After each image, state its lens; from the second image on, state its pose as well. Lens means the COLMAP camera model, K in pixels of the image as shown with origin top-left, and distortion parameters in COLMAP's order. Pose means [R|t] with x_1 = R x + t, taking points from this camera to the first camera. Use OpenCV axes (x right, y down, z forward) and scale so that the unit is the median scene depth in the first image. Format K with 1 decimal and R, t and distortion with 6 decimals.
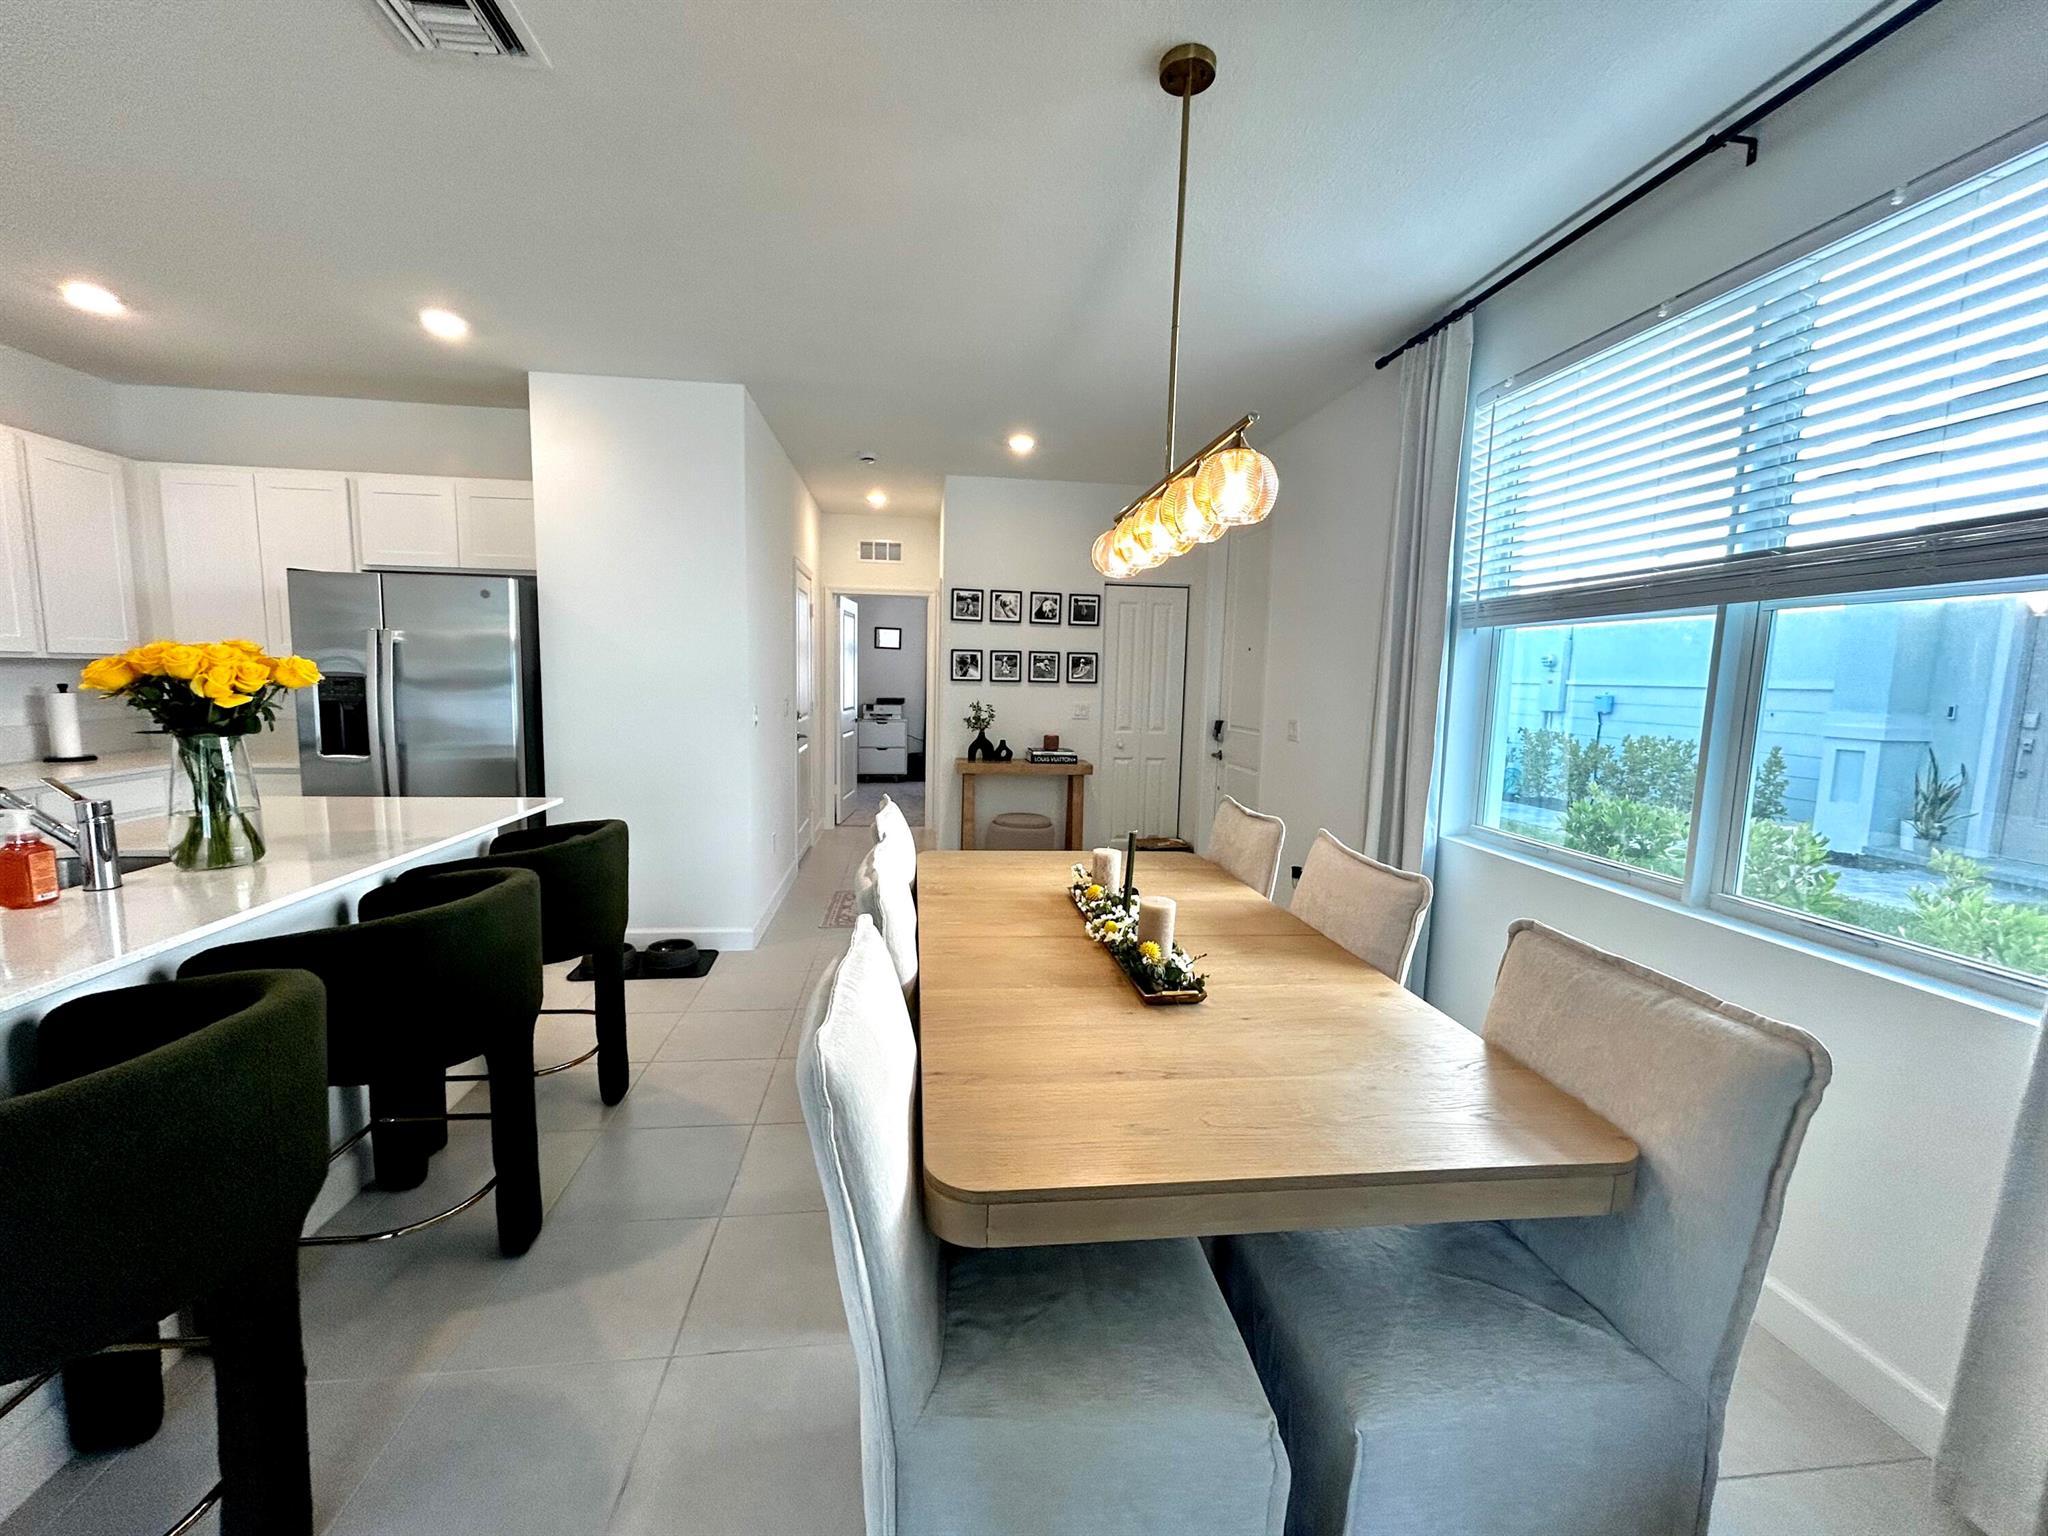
lens RADIAL K [[826.1, 0, 1017.0], [0, 826.1, 774.3], [0, 0, 1]] dist [0.001442, 0.000131]
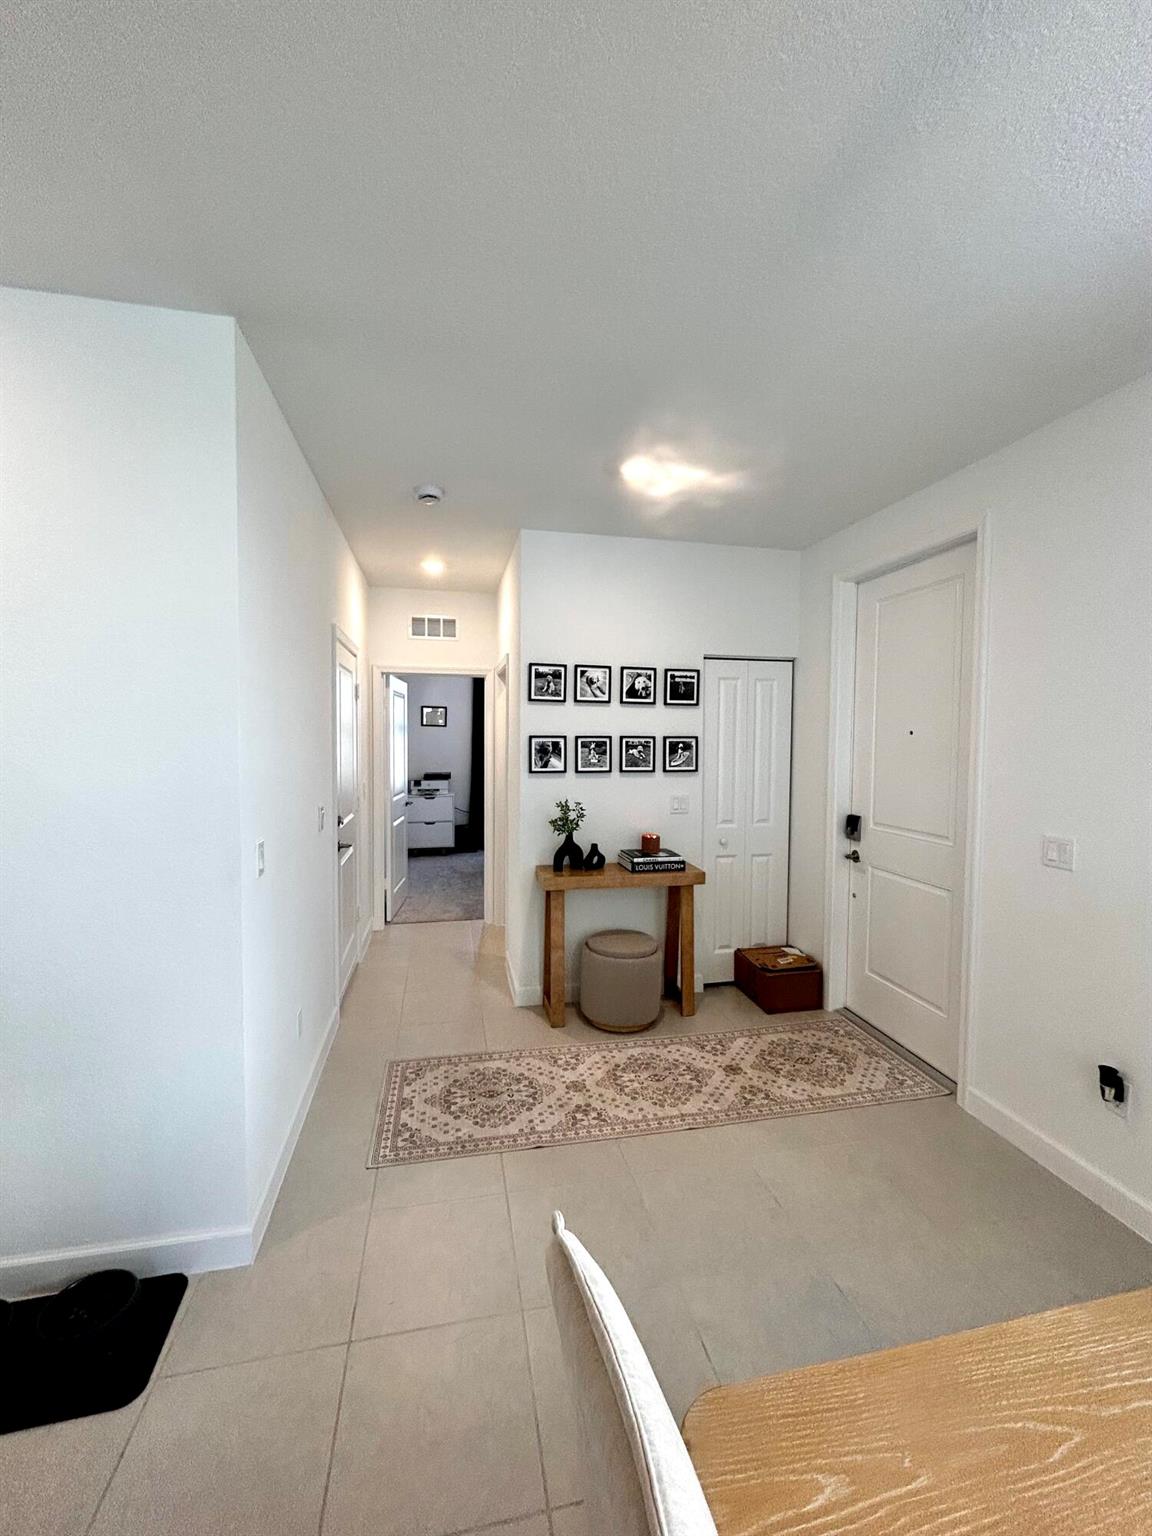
lens RADIAL K [[619.5, 0, 576.0], [0, 619.5, 768.0], [0, 0, 1]] dist [0.001442, 0.000131]
pose [[0.995860, -0.020468, 0.088569, -0.087398], [0.026639, 0.997256, -0.069067, -0.073877], [-0.086913, 0.071141, 0.993673, 0.375843]]
